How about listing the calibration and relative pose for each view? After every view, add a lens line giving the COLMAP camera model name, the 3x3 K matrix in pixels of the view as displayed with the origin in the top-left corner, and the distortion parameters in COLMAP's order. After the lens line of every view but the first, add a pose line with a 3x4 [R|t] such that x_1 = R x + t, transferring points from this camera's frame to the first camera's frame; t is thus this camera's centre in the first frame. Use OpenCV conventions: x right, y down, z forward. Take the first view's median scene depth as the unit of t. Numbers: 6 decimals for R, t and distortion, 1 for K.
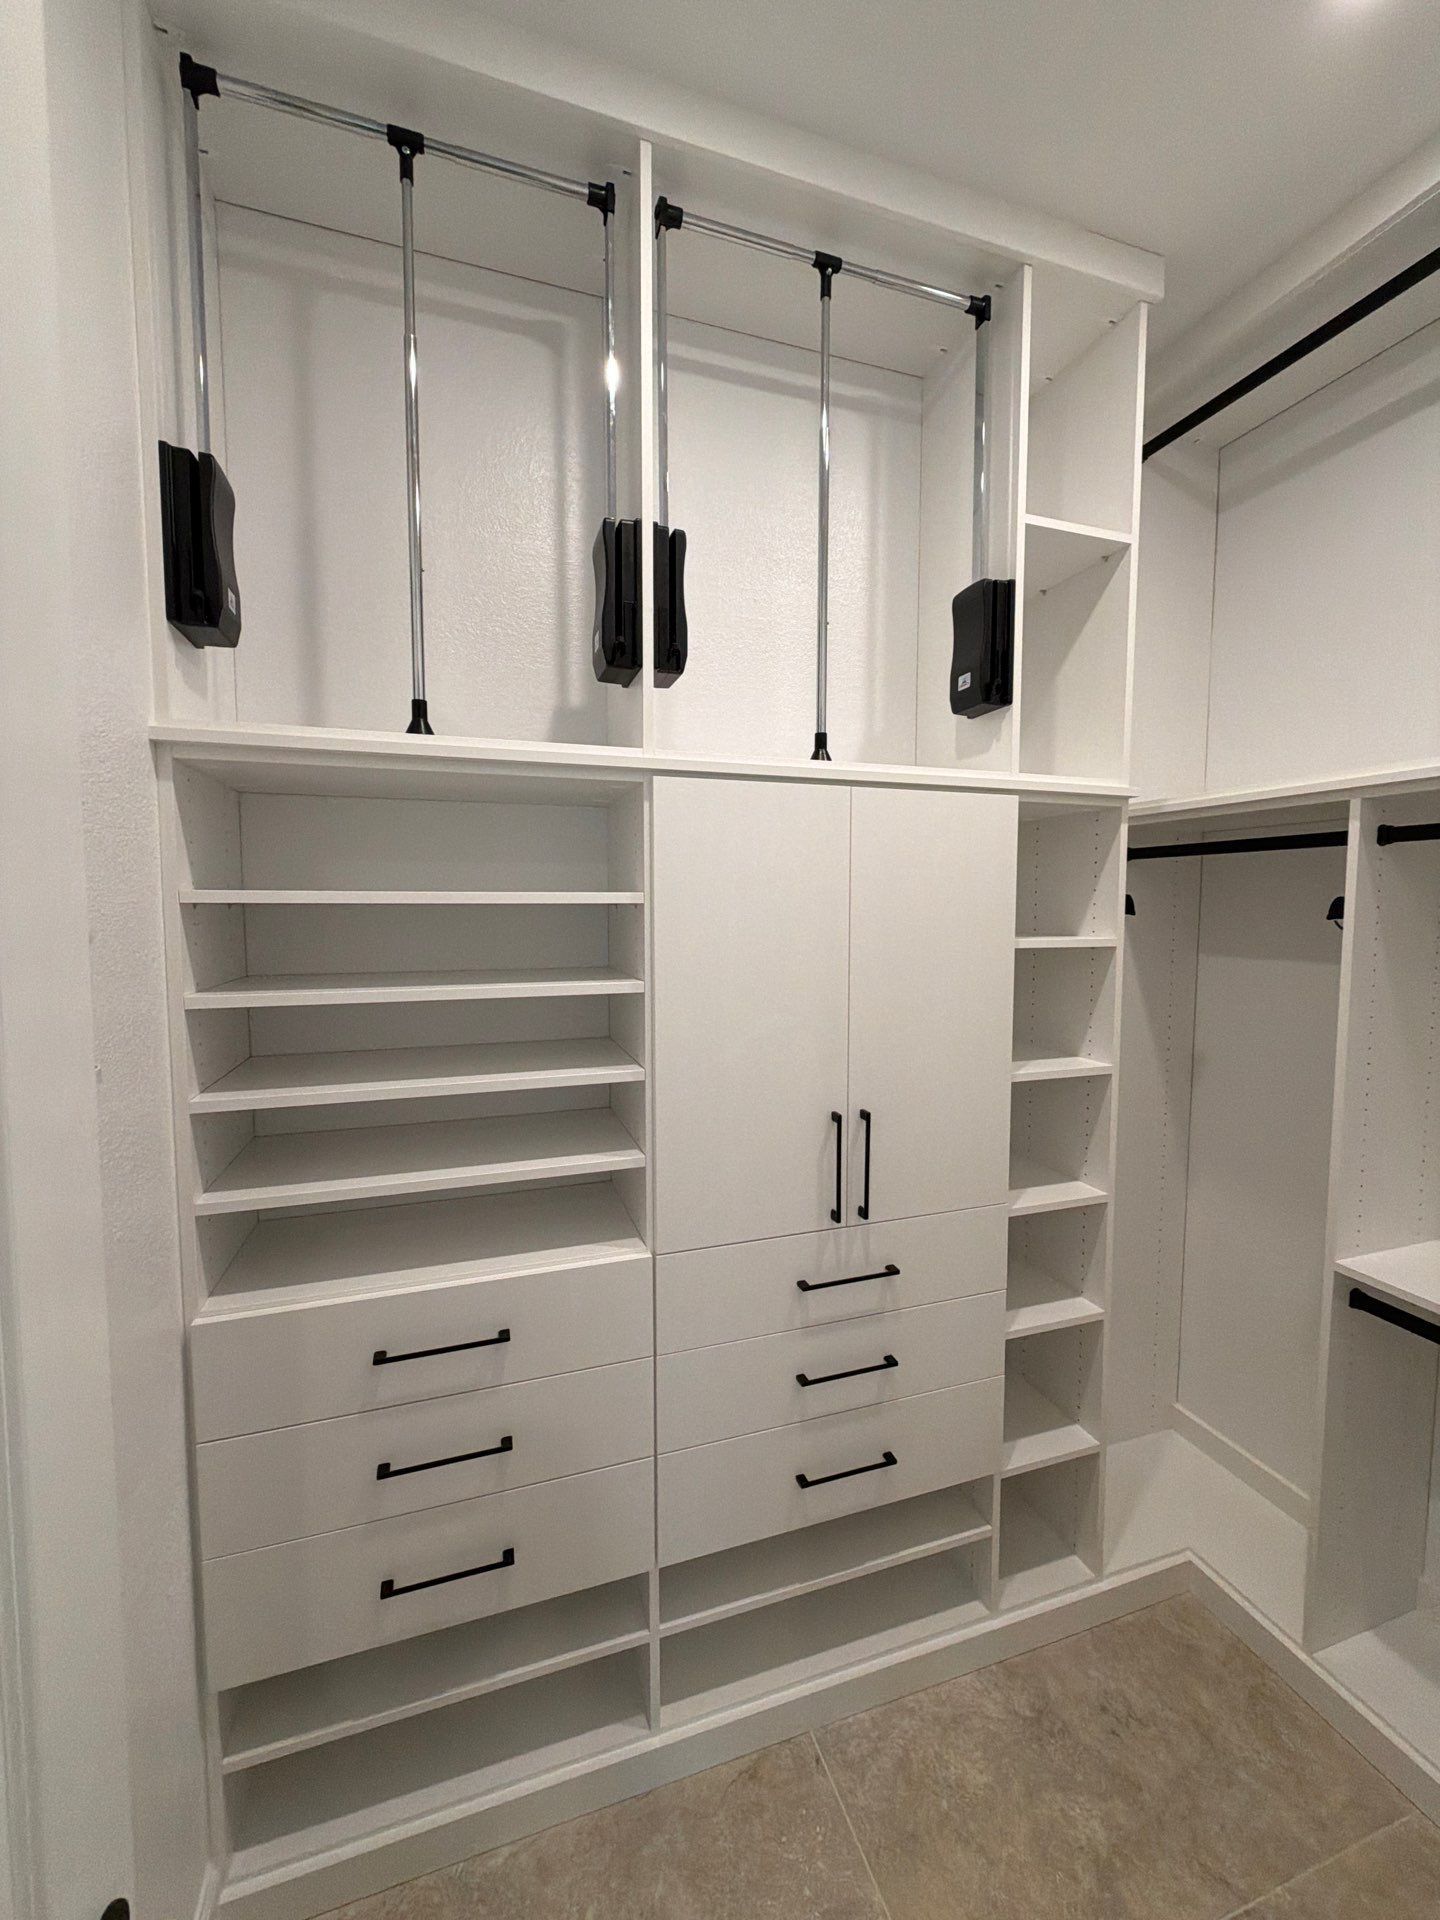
lens RADIAL K [[759.0, 0, 722.1], [0, 759.0, 957.6], [0, 0, 1]] dist [-0.000519, 0.000159]
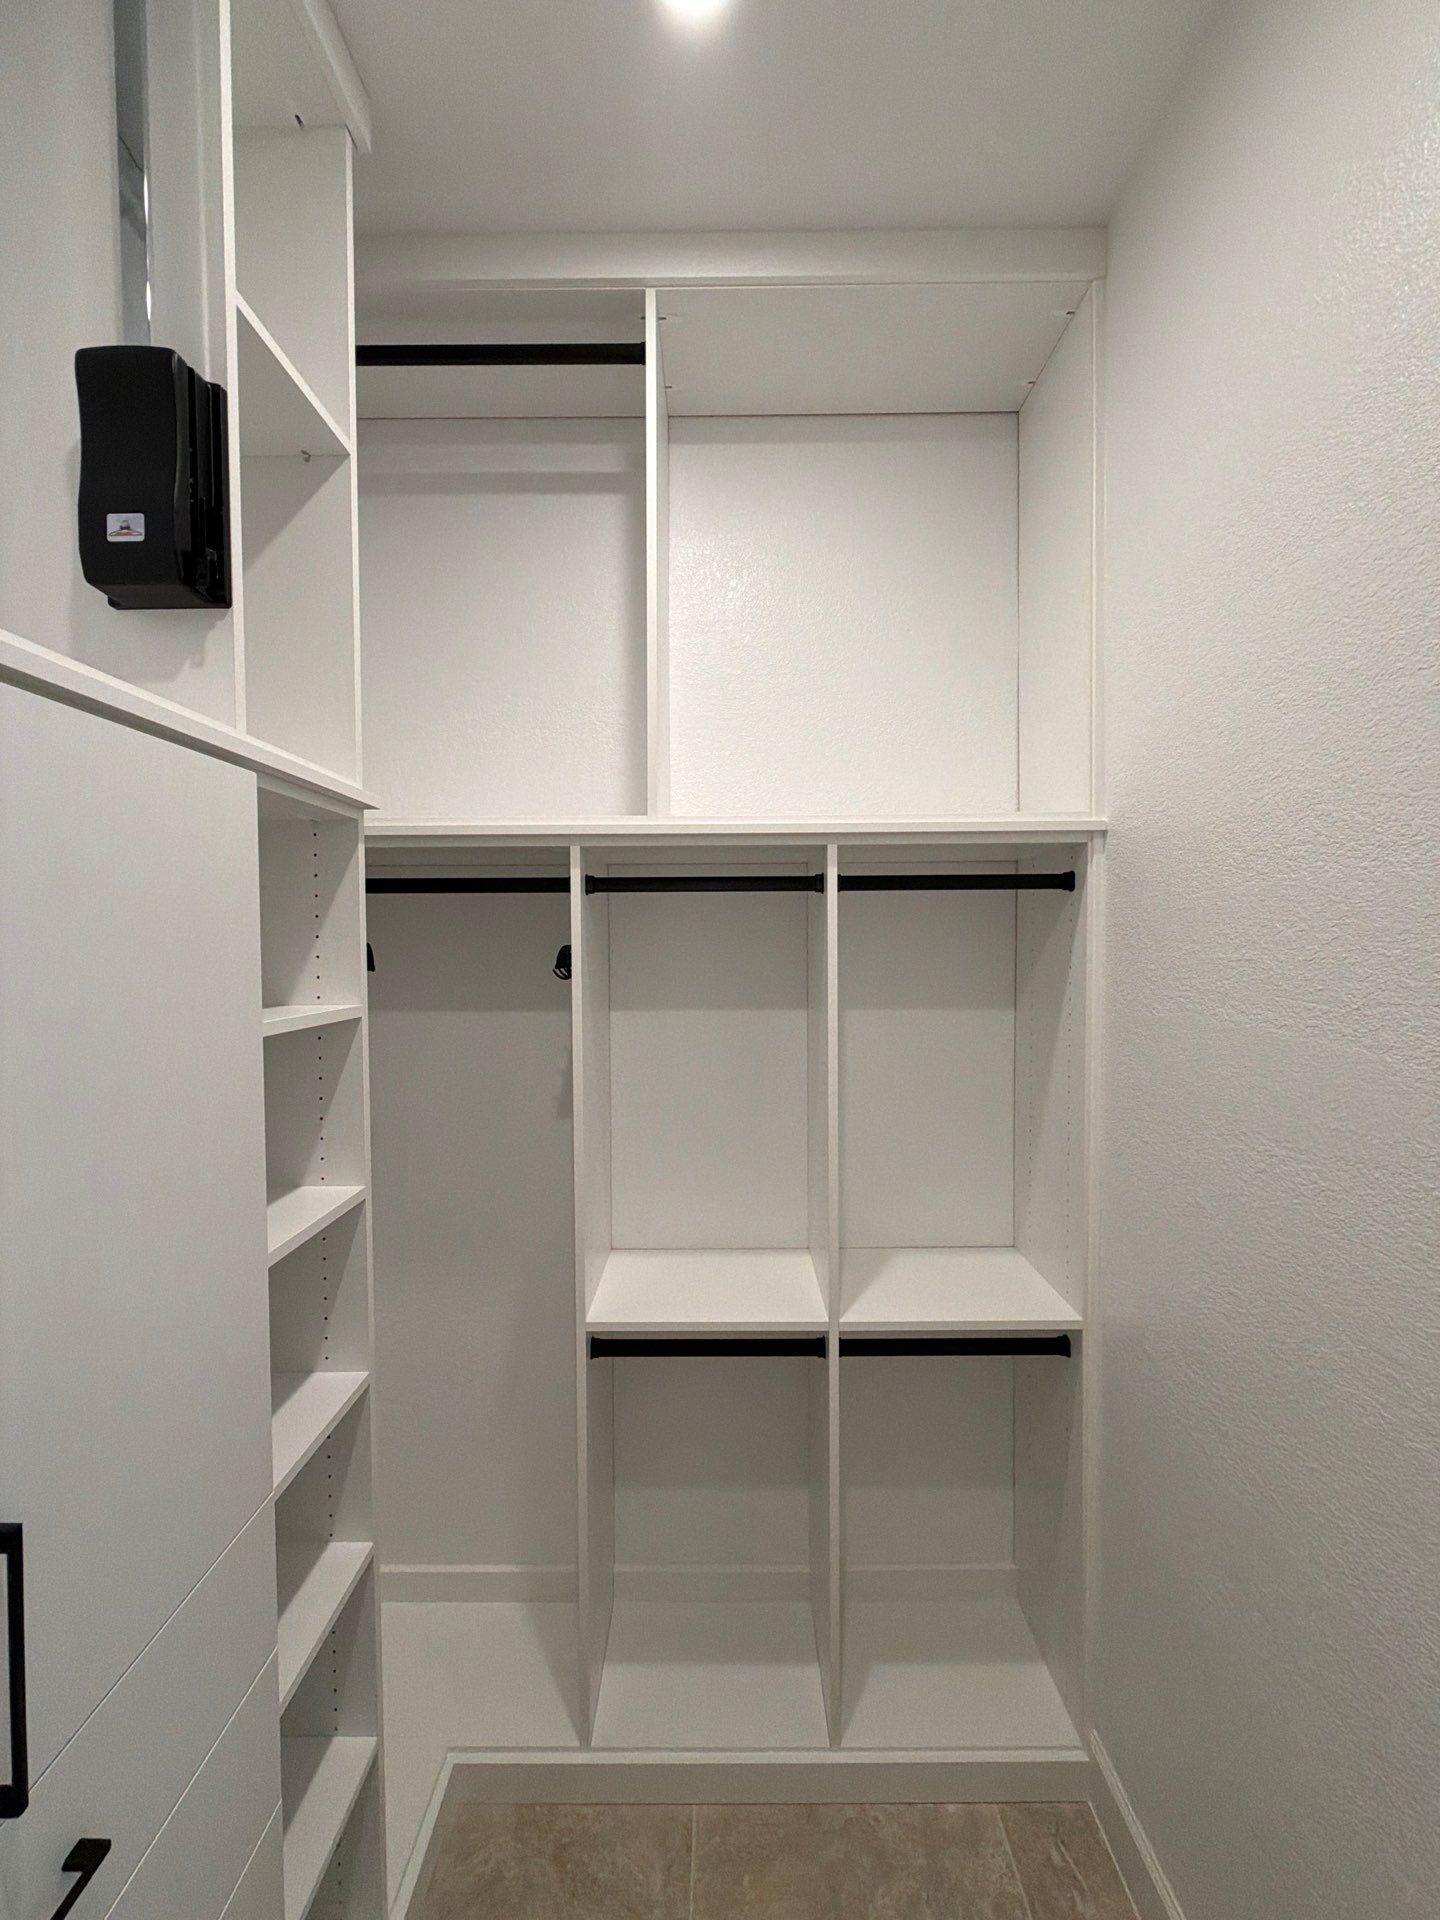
lens RADIAL K [[759.0, 0, 722.1], [0, 759.0, 957.6], [0, 0, 1]] dist [-0.000519, 0.000159]
pose [[0.311901, -0.022478, 0.949849, -0.046720], [0.072976, 0.997334, -0.000362, -0.047223], [-0.947308, 0.069429, 0.312710, 0.490506]]
